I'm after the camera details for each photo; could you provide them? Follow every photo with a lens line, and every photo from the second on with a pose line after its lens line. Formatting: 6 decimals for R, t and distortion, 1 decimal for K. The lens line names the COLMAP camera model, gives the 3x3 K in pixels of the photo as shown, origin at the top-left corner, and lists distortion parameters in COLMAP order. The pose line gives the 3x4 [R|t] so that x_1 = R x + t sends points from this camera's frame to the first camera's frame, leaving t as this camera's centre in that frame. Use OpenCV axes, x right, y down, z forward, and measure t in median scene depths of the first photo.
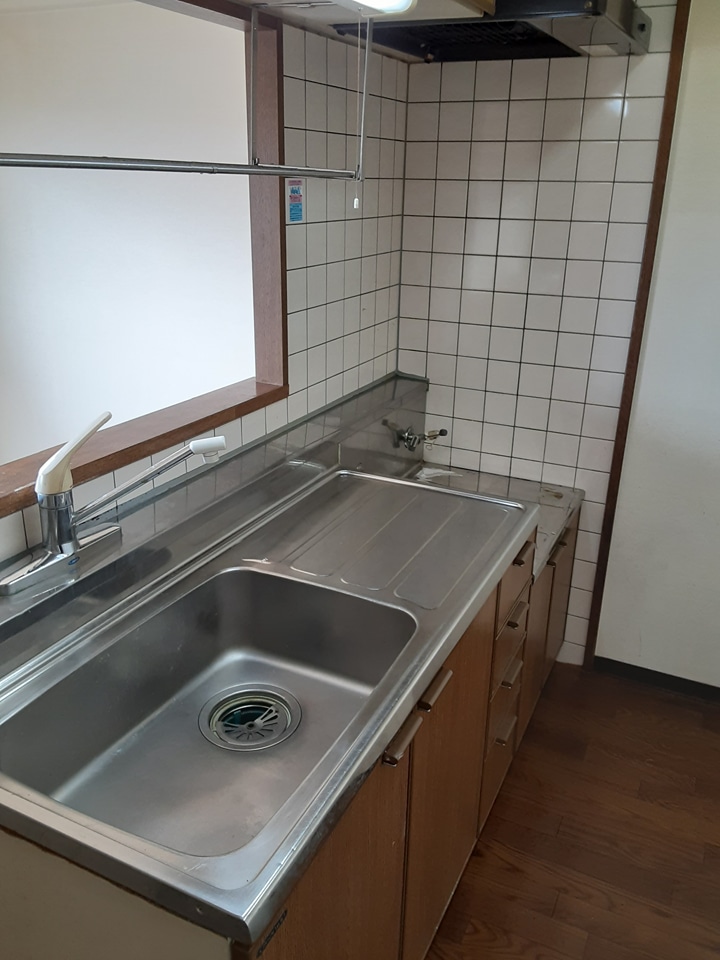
lens RADIAL K [[778.4, 0, 363.7], [0, 778.4, 481.5], [0, 0, 1]] dist [0.050921, -0.038184]
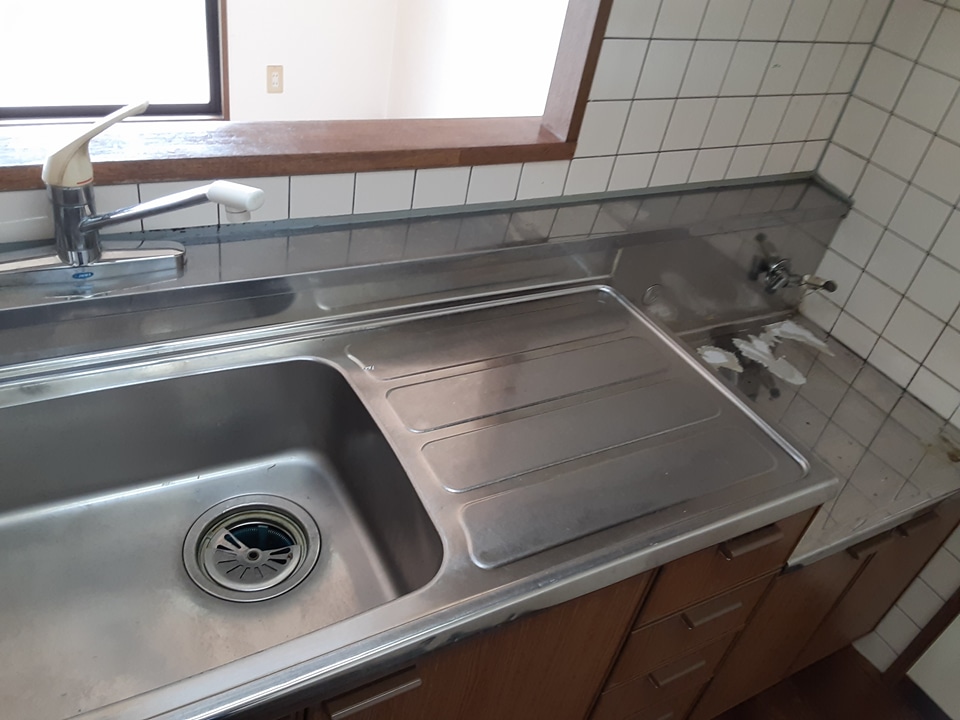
lens RADIAL K [[778.4, 0, 476.5], [0, 778.4, 352.8], [0, 0, 1]] dist [0.050921, -0.038184]
pose [[0.801365, 0.449954, -0.394152, 0.160389], [-0.352014, 0.887480, 0.297432, -0.113466], [0.483633, -0.099605, 0.869585, 0.284178]]
